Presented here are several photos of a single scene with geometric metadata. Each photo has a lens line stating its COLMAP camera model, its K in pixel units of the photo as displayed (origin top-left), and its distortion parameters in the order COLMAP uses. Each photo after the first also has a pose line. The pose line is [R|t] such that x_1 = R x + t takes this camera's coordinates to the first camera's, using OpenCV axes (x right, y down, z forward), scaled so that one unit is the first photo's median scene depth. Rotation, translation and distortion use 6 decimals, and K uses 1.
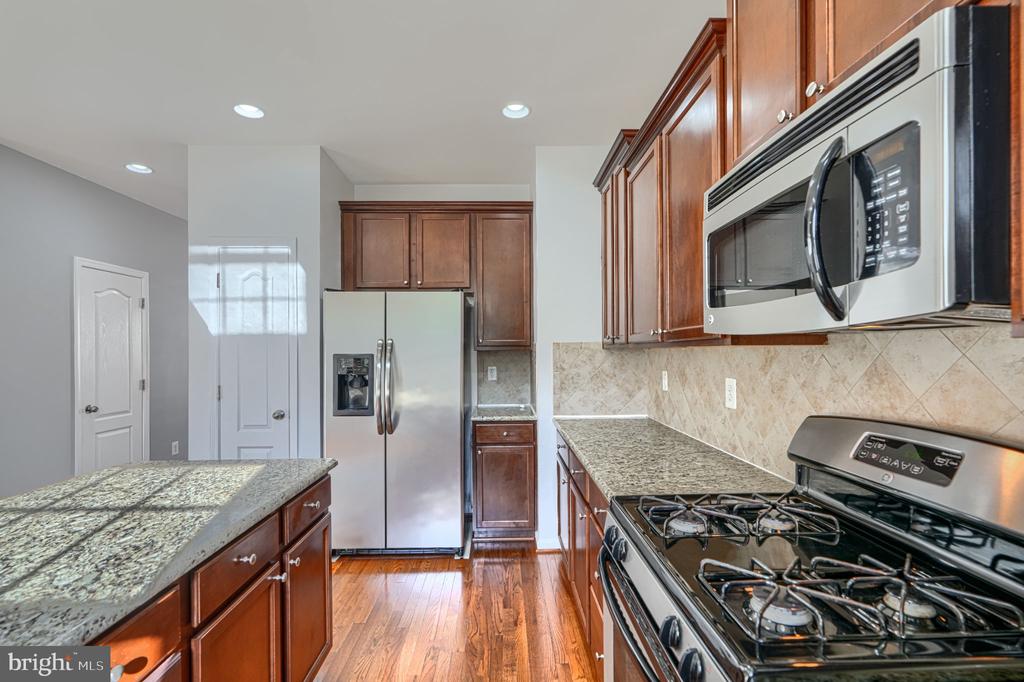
lens RADIAL K [[464.1, 0, 511.0], [0, 464.1, 352.2], [0, 0, 1]] dist [0.000653, 0.000006]
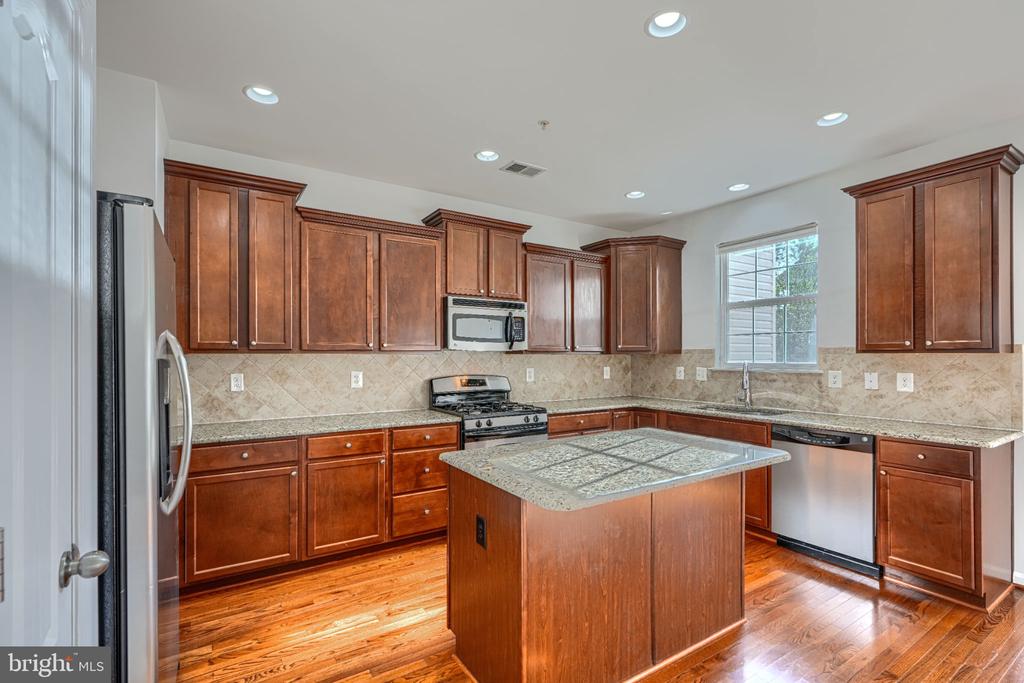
lens RADIAL K [[464.1, 0, 512.9], [0, 464.1, 354.5], [0, 0, 1]] dist [0.000653, 0.000006]
pose [[-0.523811, 0.009934, 0.851777, -0.896449], [0.006073, 0.999950, -0.007927, 0.005438], [-0.851813, 0.001021, -0.523845, 0.918642]]
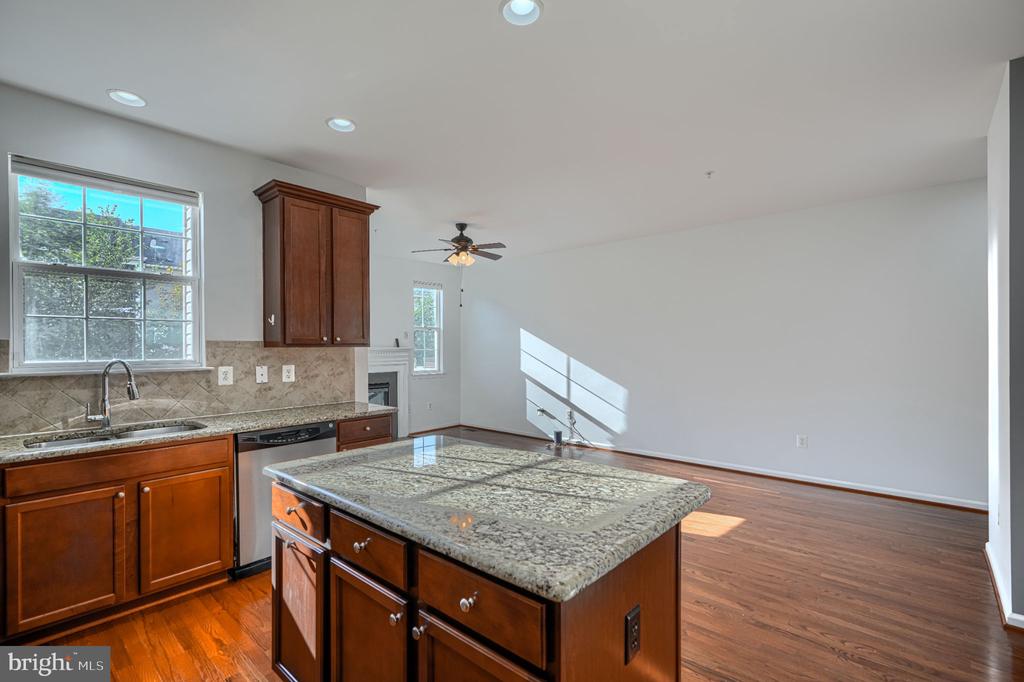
lens RADIAL K [[464.1, 0, 512.1], [0, 464.1, 347.6], [0, 0, 1]] dist [0.000653, 0.000006]
pose [[-0.679723, 0.011765, -0.733374, -0.015016], [0.009010, 0.999930, 0.007690, -0.003017], [0.733413, -0.001380, -0.679782, 0.818751]]
